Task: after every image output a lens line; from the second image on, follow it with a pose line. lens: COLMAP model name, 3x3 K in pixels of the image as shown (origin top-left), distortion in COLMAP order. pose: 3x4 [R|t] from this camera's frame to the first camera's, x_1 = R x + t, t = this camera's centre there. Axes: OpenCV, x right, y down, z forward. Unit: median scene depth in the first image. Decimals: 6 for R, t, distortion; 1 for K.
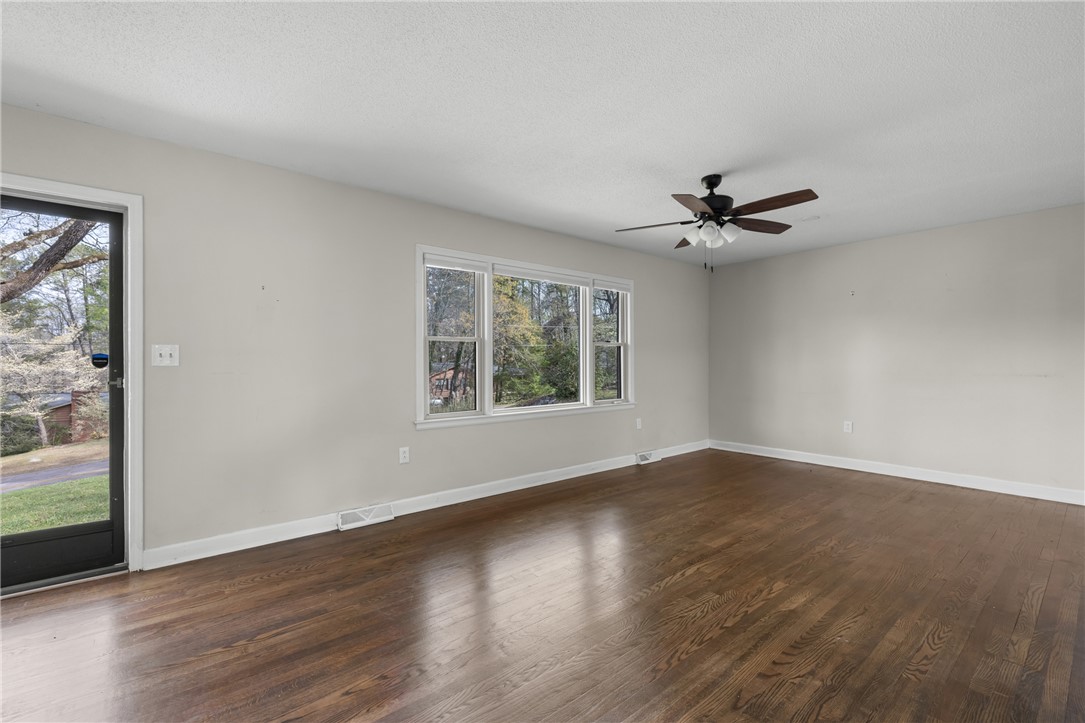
lens RADIAL K [[475.9, 0, 534.8], [0, 475.9, 370.3], [0, 0, 1]] dist [-0.000193, 0.000183]
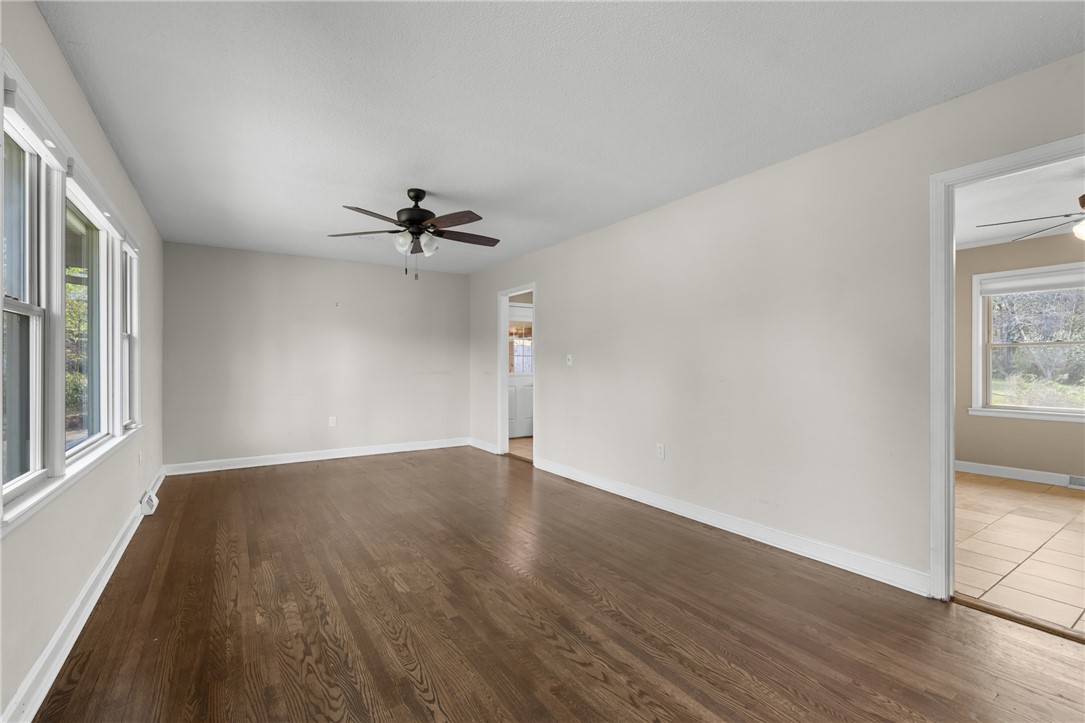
lens RADIAL K [[475.9, 0, 540.8], [0, 475.9, 365.6], [0, 0, 1]] dist [-0.000193, 0.000183]
pose [[0.099012, -0.004030, 0.995078, -0.596178], [0.022077, 0.999755, 0.001853, -0.006588], [-0.994841, 0.021785, 0.099077, 0.556894]]
